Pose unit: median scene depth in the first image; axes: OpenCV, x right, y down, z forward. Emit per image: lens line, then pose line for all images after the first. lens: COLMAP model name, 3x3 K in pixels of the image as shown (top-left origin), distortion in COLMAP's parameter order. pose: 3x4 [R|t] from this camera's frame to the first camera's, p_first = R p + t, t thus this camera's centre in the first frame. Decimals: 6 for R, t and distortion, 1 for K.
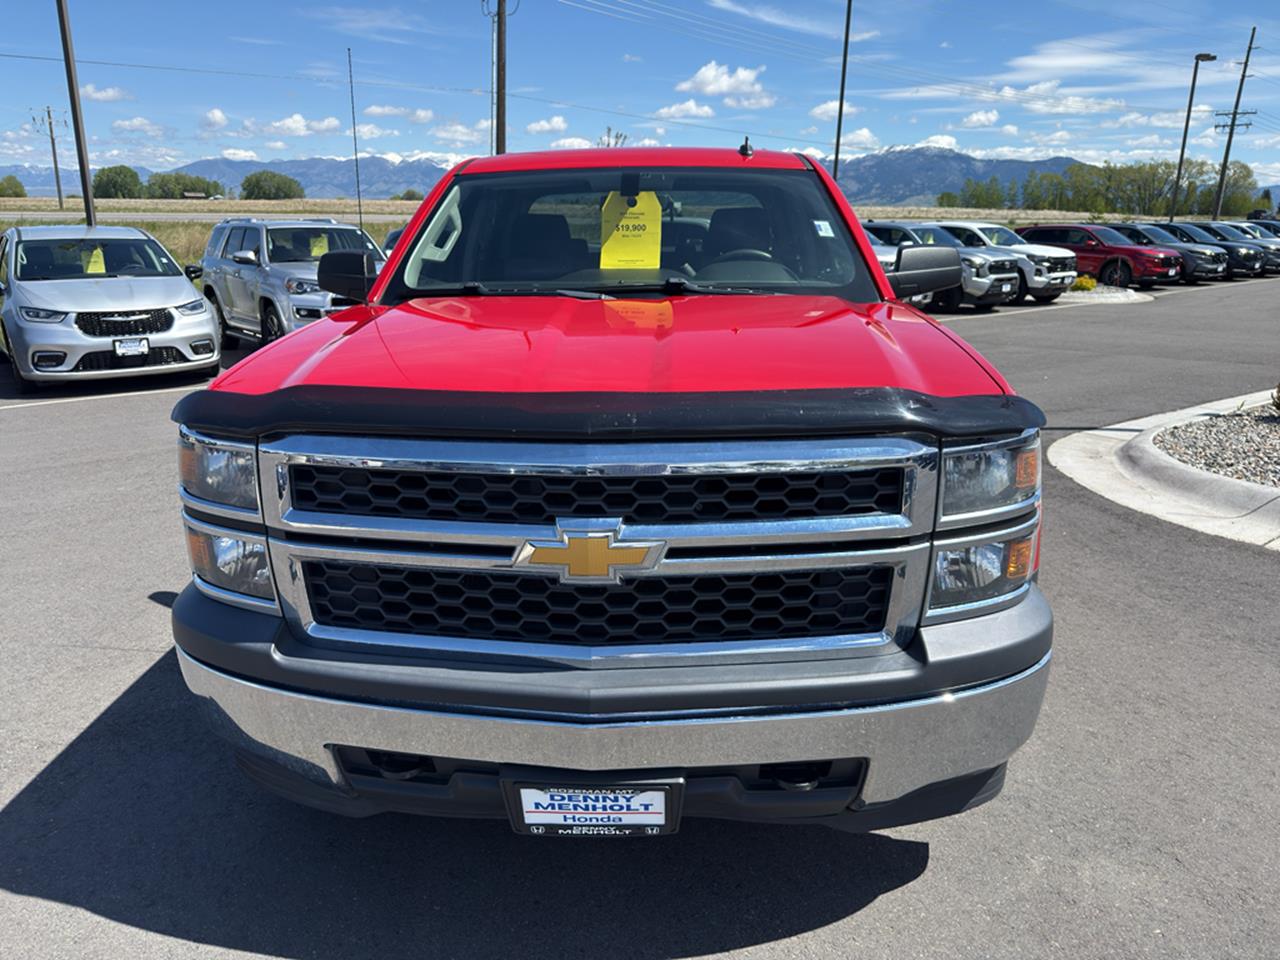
lens RADIAL K [[981.4, 0, 607.0], [0, 981.4, 489.0], [0, 0, 1]] dist [0.016794, -0.038804]
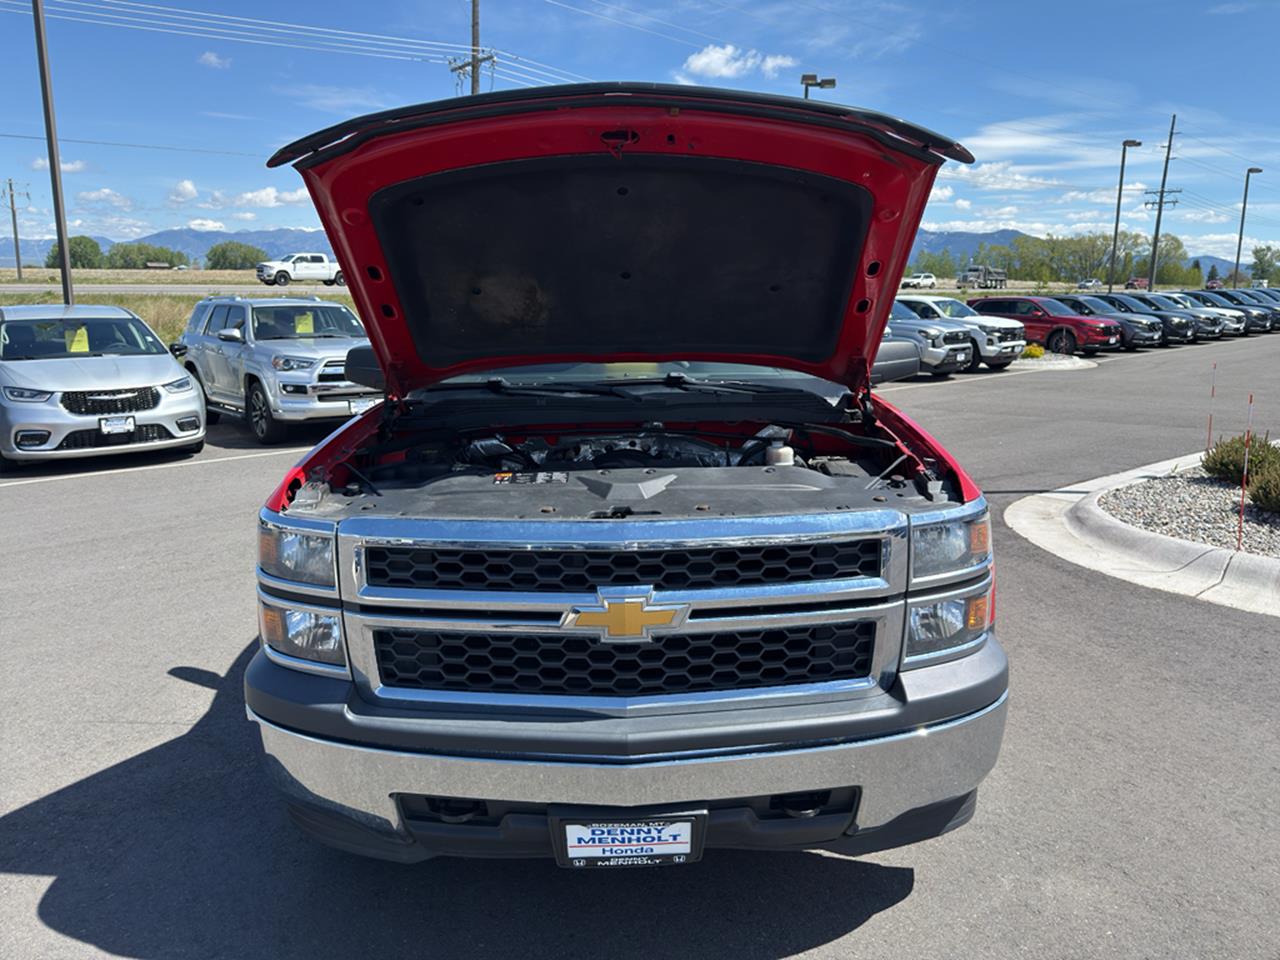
lens RADIAL K [[988.6, 0, 660.9], [0, 988.6, 469.9], [0, 0, 1]] dist [0.043780, -0.107711]
pose [[0.996285, -0.013622, 0.085030, -0.018021], [0.020787, 0.996252, -0.083961, -0.002337], [-0.083568, 0.085417, 0.992835, -0.050299]]
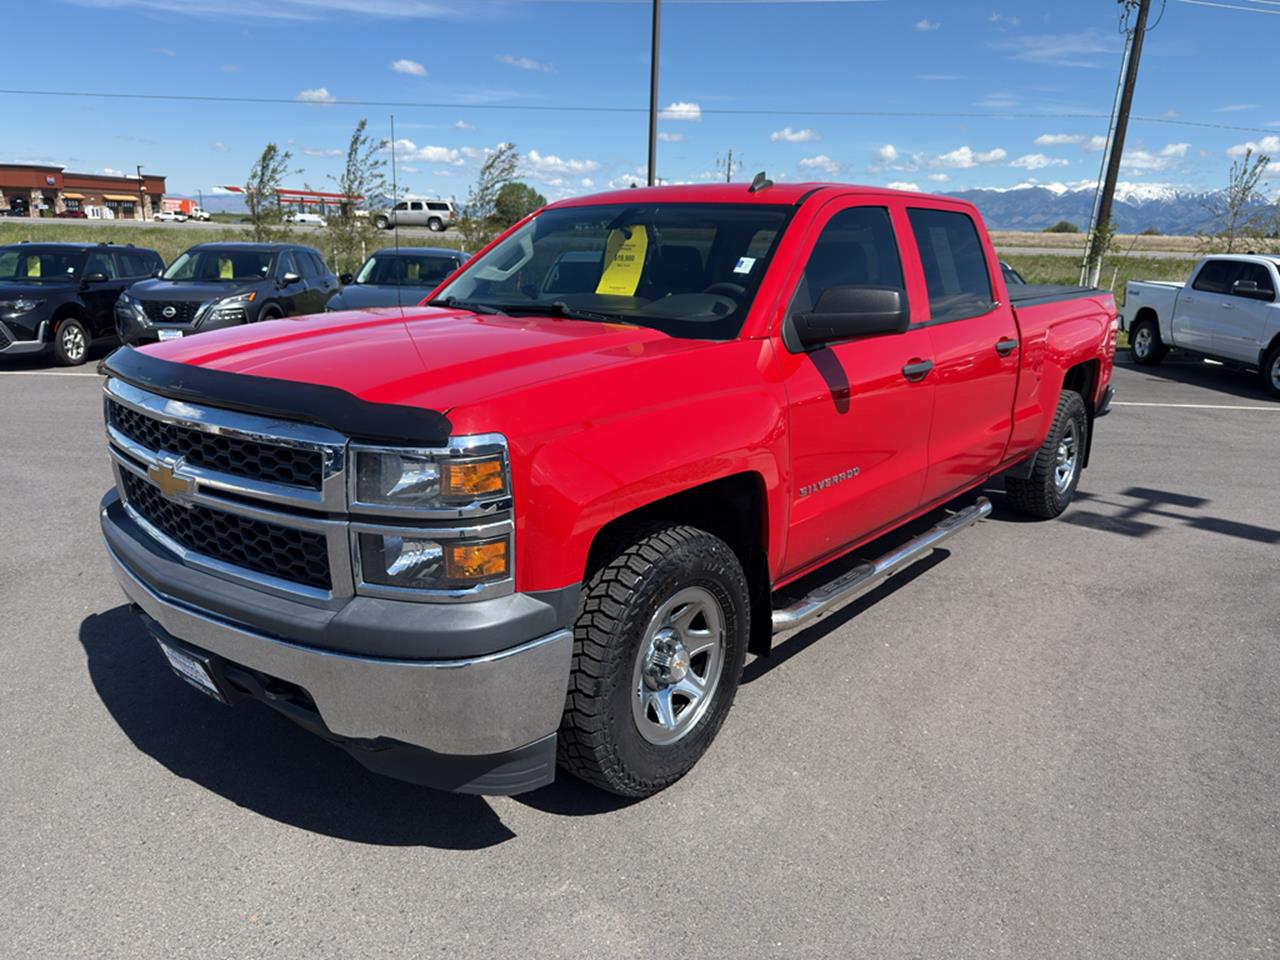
lens RADIAL K [[981.4, 0, 607.0], [0, 981.4, 489.0], [0, 0, 1]] dist [0.016794, -0.038804]
pose [[0.773856, 0.168351, -0.610578, 0.323435], [-0.186159, 0.981903, 0.034793, -0.021107], [0.605386, 0.086740, 0.791192, 0.063590]]
